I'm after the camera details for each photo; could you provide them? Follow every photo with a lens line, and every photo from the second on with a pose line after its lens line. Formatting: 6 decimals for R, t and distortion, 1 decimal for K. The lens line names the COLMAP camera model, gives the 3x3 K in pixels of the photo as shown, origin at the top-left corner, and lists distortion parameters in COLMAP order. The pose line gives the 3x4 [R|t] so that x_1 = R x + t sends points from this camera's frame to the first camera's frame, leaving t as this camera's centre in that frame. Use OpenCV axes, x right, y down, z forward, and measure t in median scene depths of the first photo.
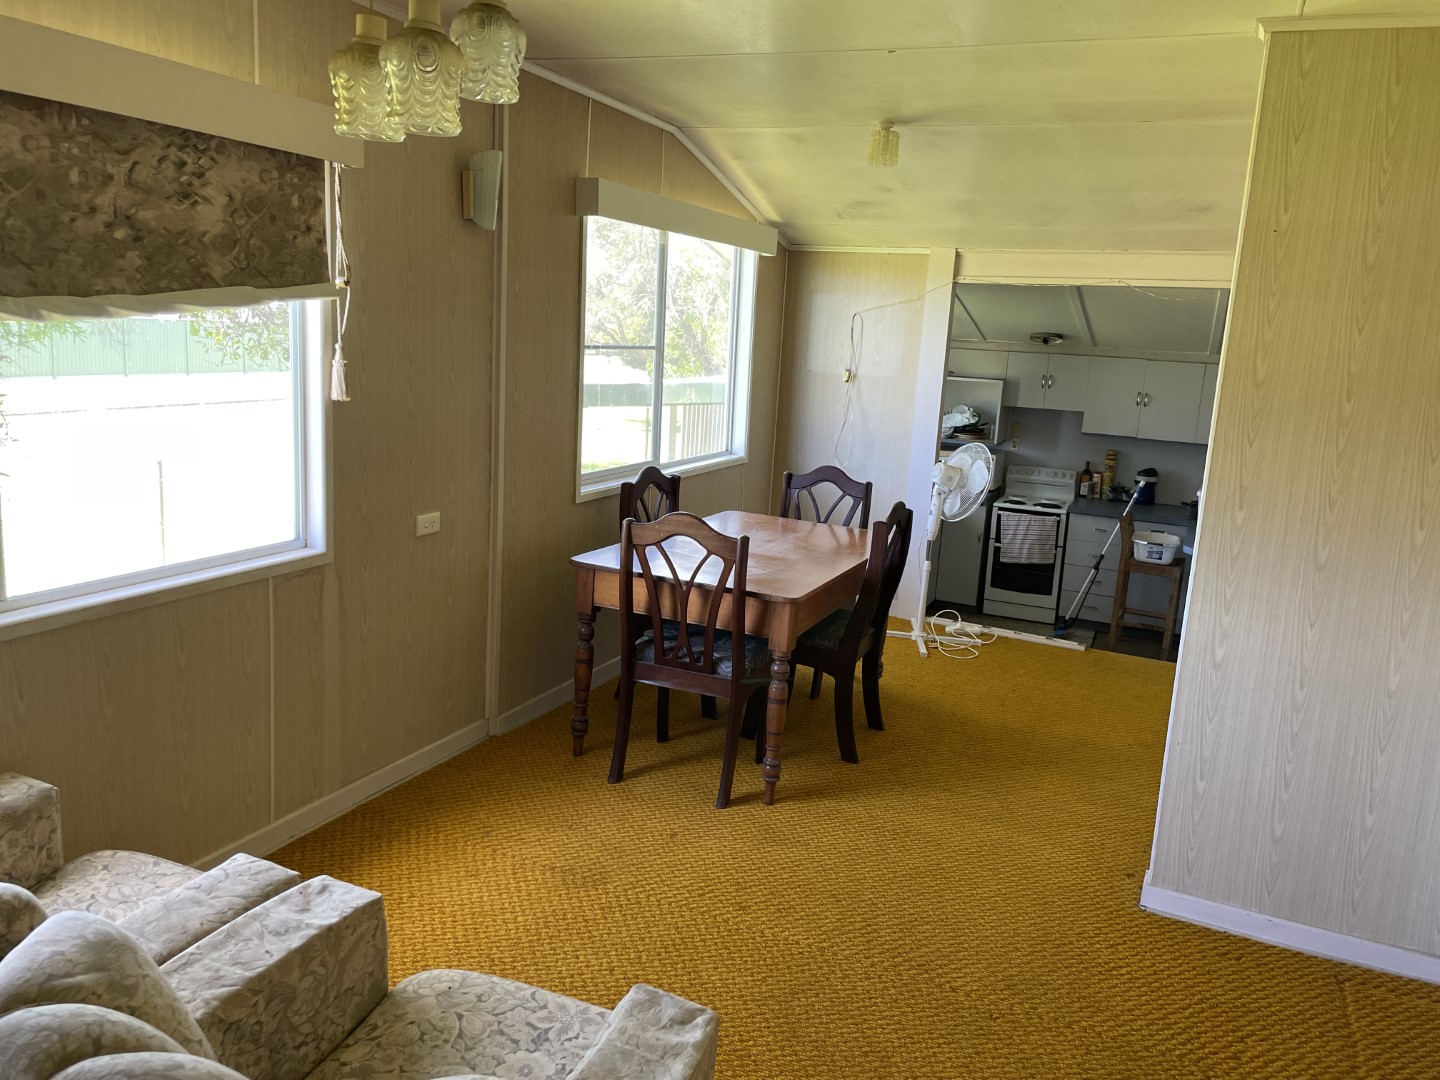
lens RADIAL K [[1095.2, 0, 720.3], [0, 1095.2, 534.3], [0, 0, 1]] dist [0.048711, -0.047679]
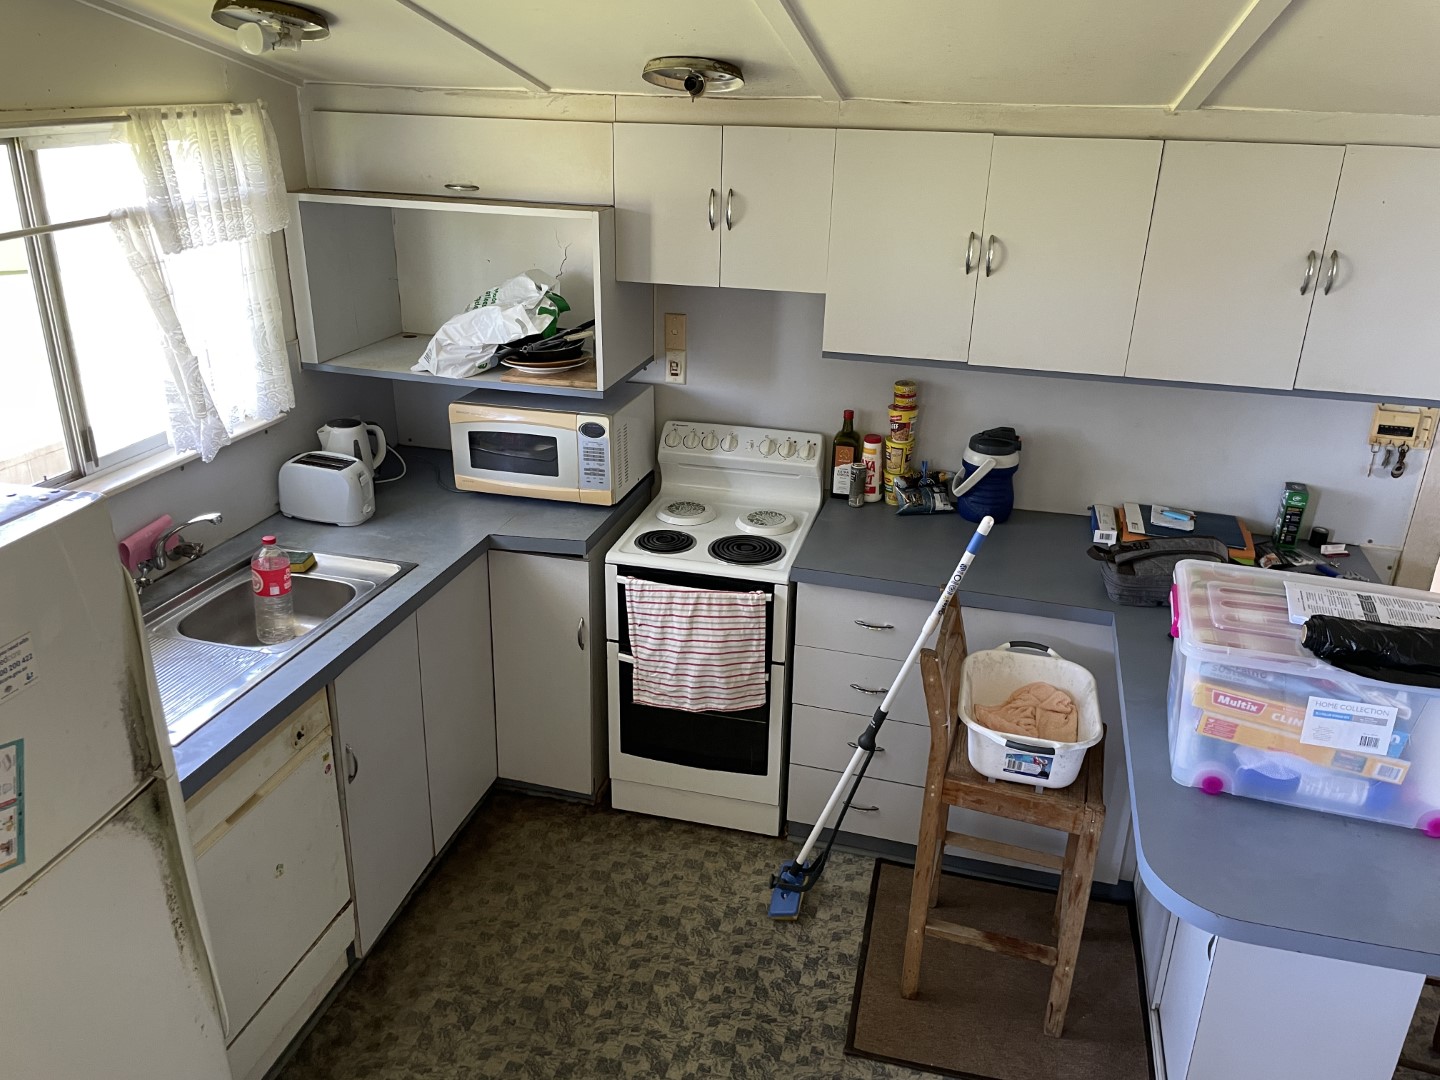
lens RADIAL K [[1095.2, 0, 716.4], [0, 1095.2, 542.6], [0, 0, 1]] dist [0.048711, -0.047679]
pose [[0.987110, -0.091045, 0.131624, 0.237881], [0.062533, 0.976456, 0.206453, -0.106903], [-0.147322, -0.195561, 0.969563, 0.634959]]
